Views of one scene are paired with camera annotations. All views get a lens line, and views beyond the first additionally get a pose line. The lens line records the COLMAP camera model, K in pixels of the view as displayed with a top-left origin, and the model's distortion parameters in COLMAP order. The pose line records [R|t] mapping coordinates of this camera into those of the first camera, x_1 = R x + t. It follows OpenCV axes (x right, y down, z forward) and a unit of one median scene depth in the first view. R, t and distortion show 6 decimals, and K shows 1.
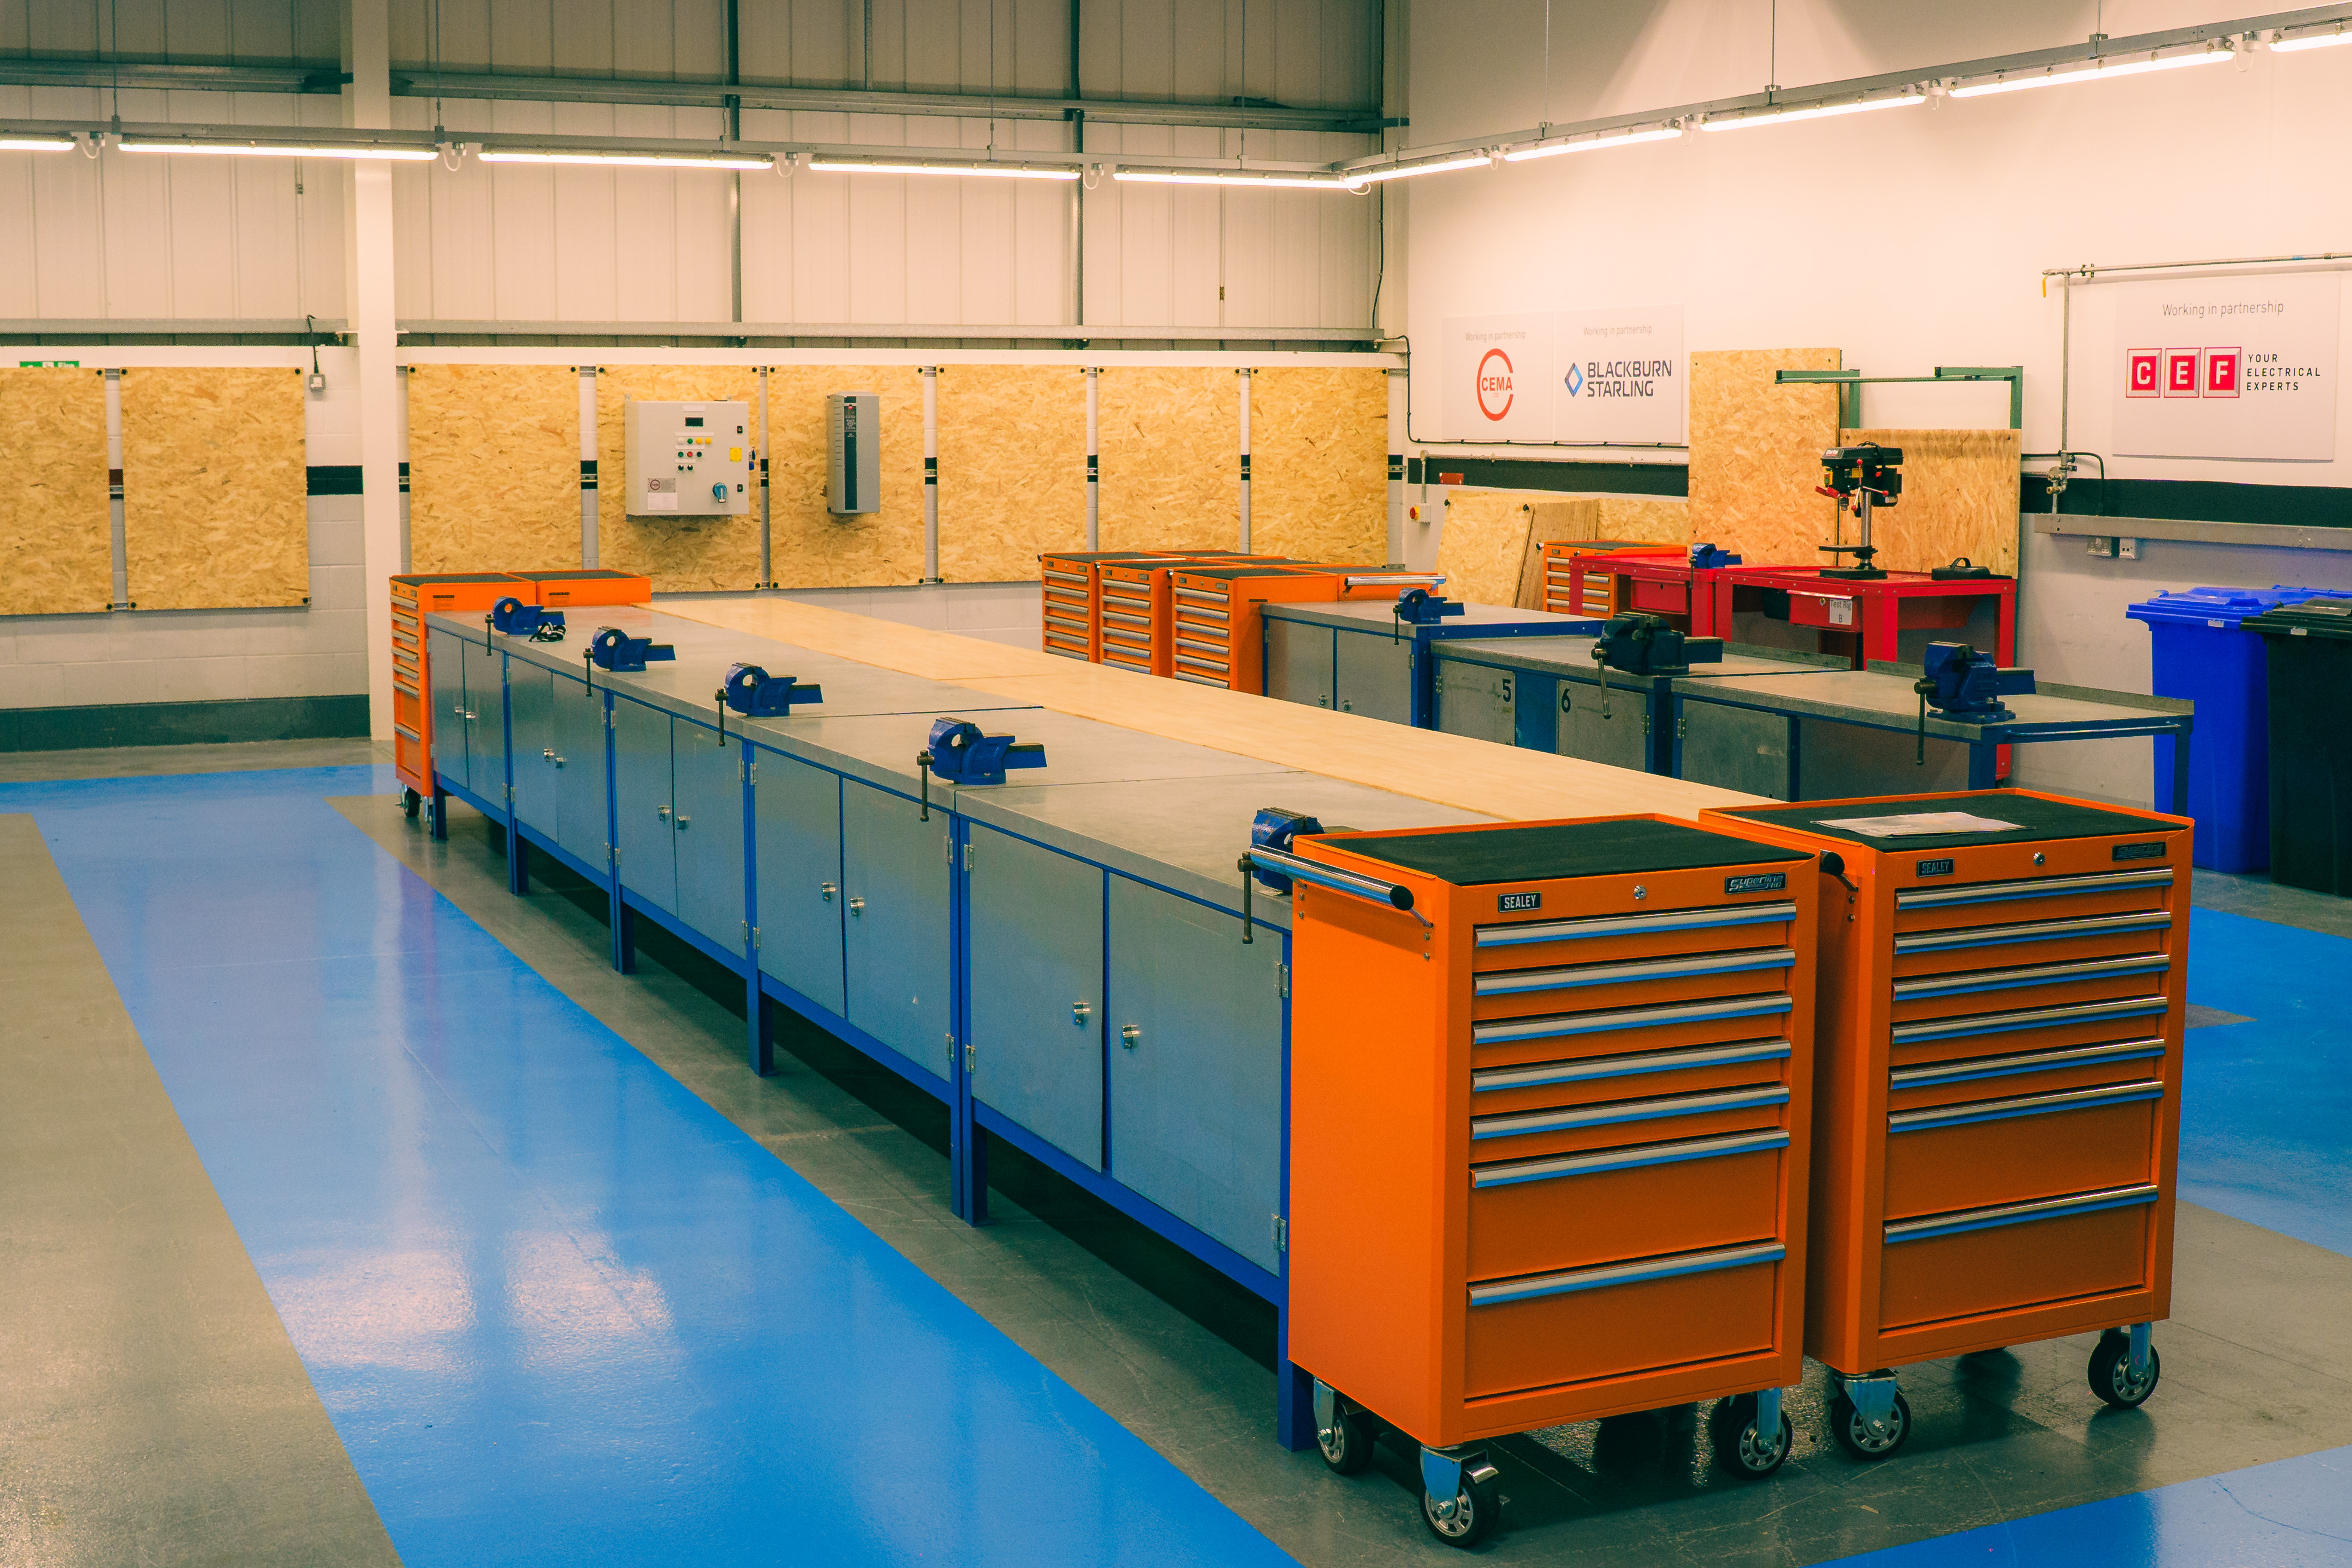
lens RADIAL K [[2916.1, 0, 1094.2], [0, 2916.1, 783.0], [0, 0, 1]] dist [-0.116210, 0.098218]
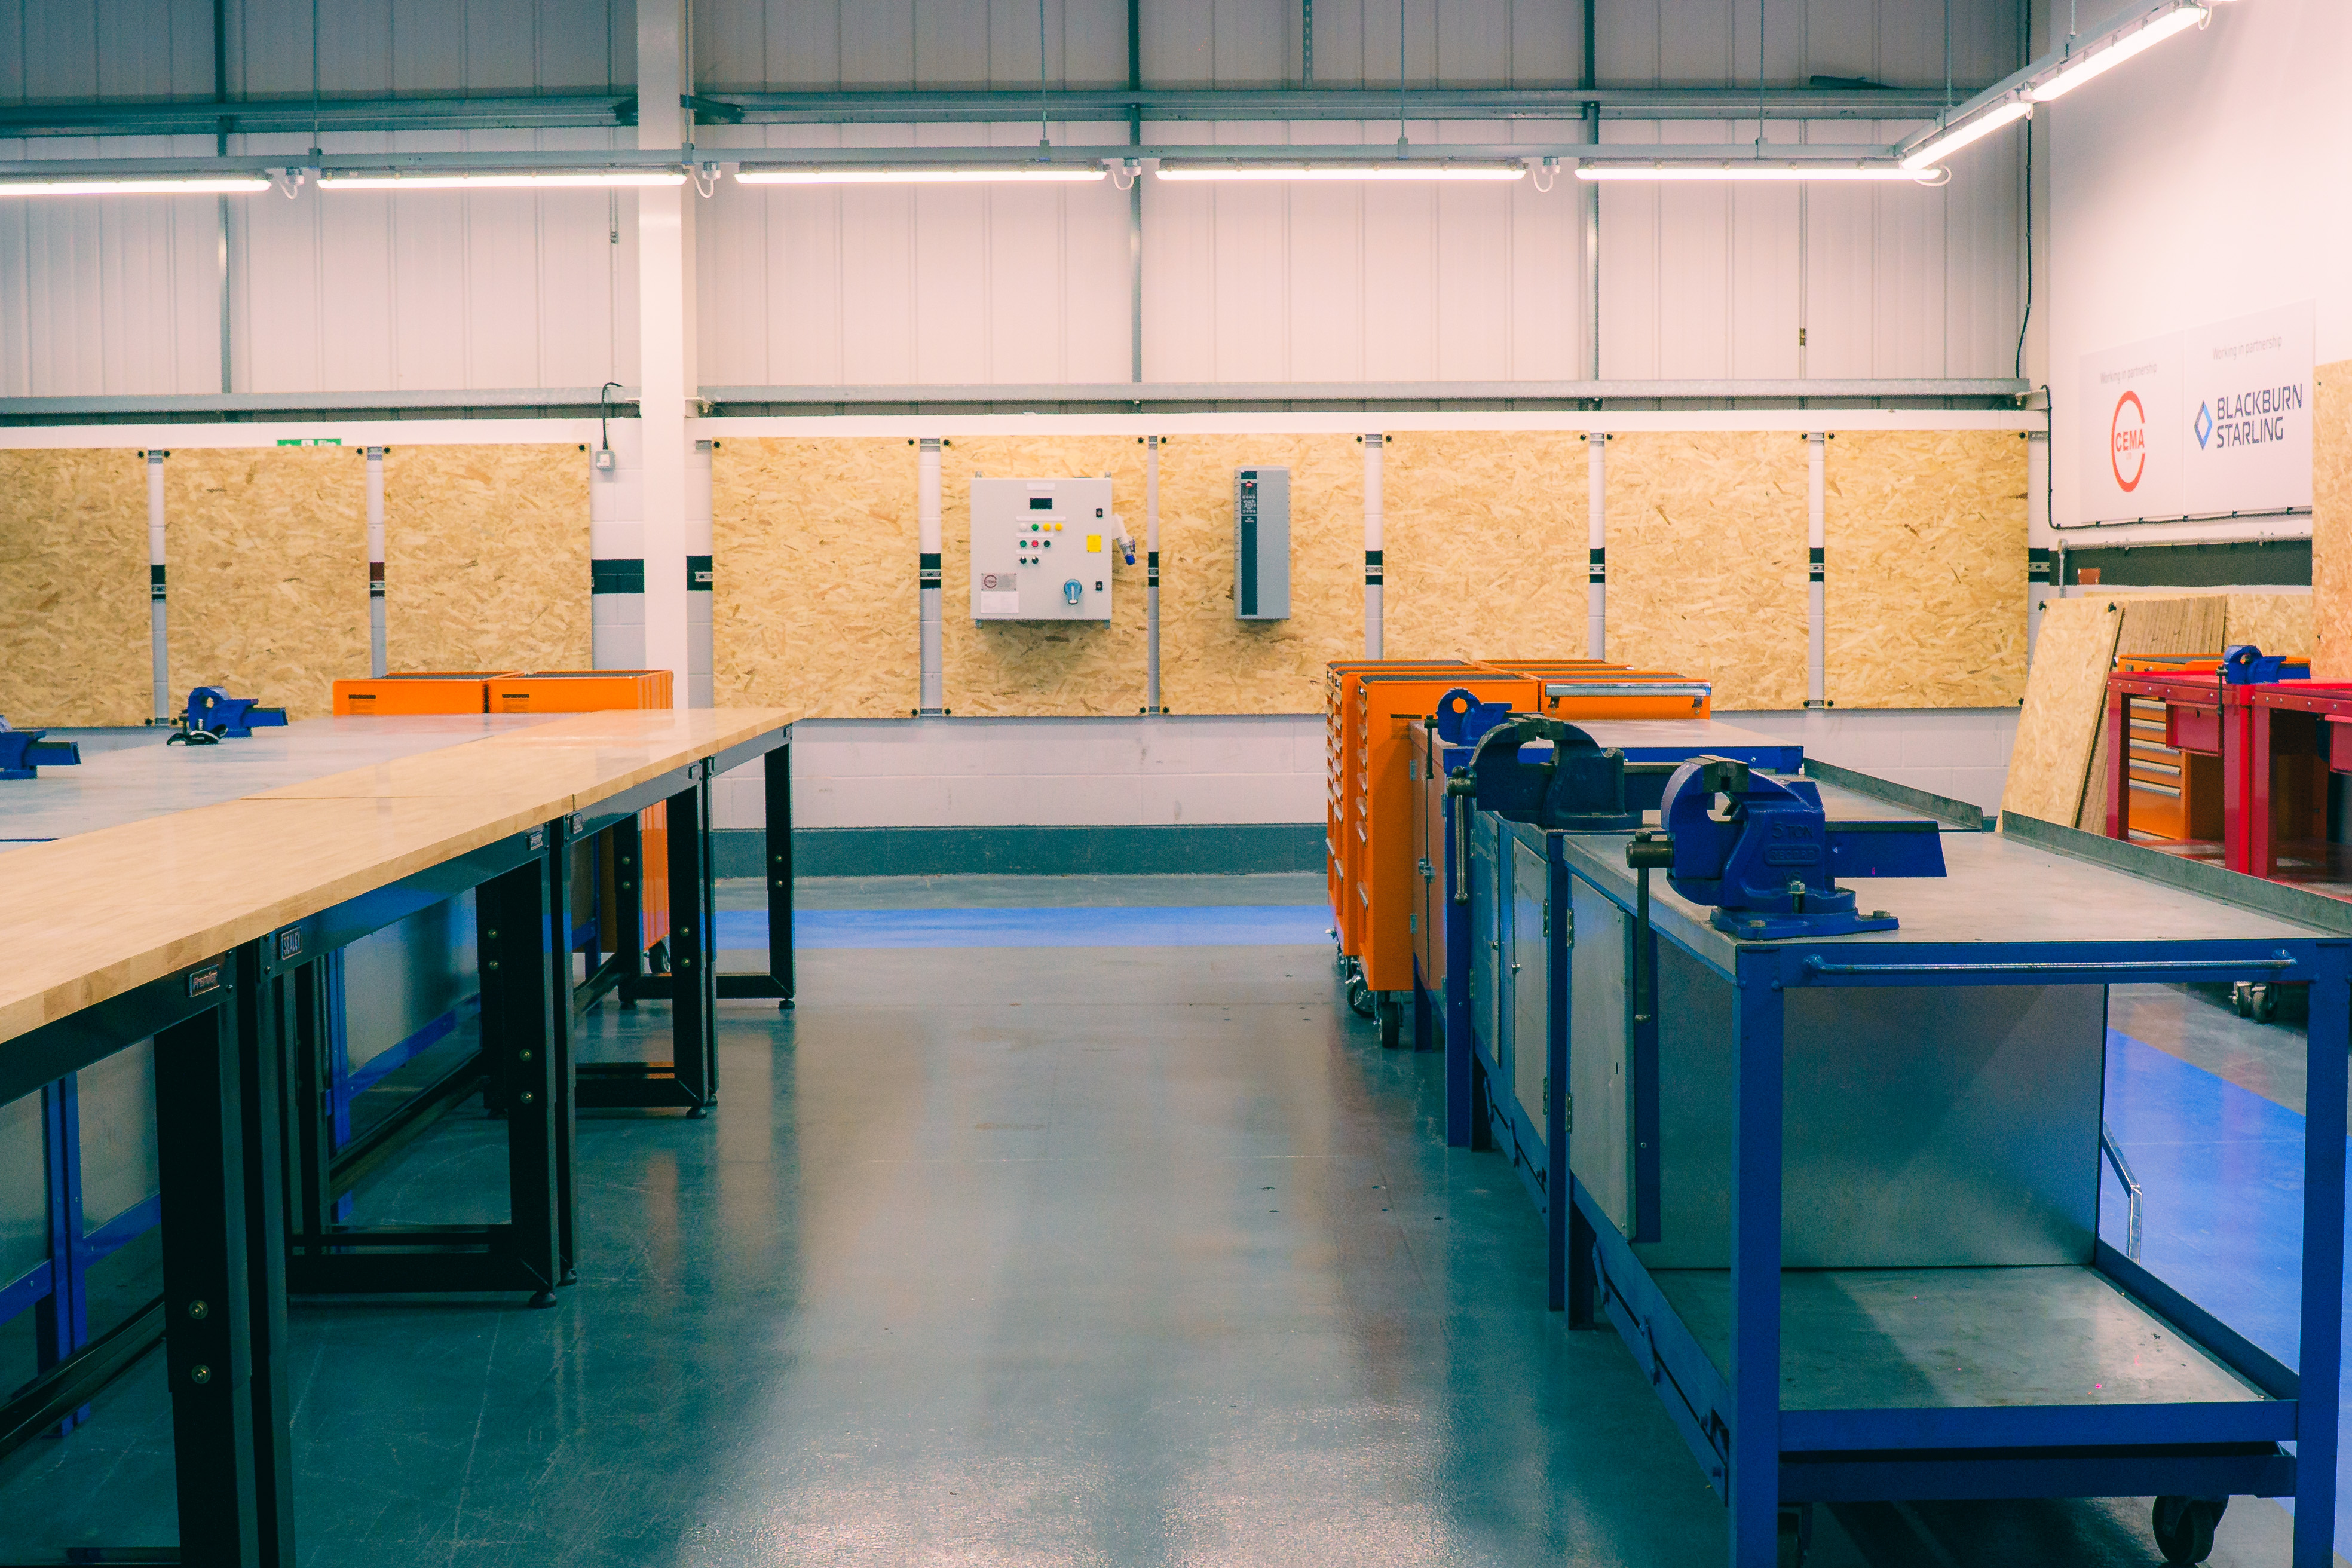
lens RADIAL K [[2916.1, 0, 1094.2], [0, 2916.1, 783.0], [0, 0, 1]] dist [-0.116210, 0.098218]
pose [[0.919098, 0.020494, -0.393496, 0.191557], [-0.042896, 0.997915, -0.048219, -0.009096], [0.391688, 0.061197, 0.918061, 0.269420]]
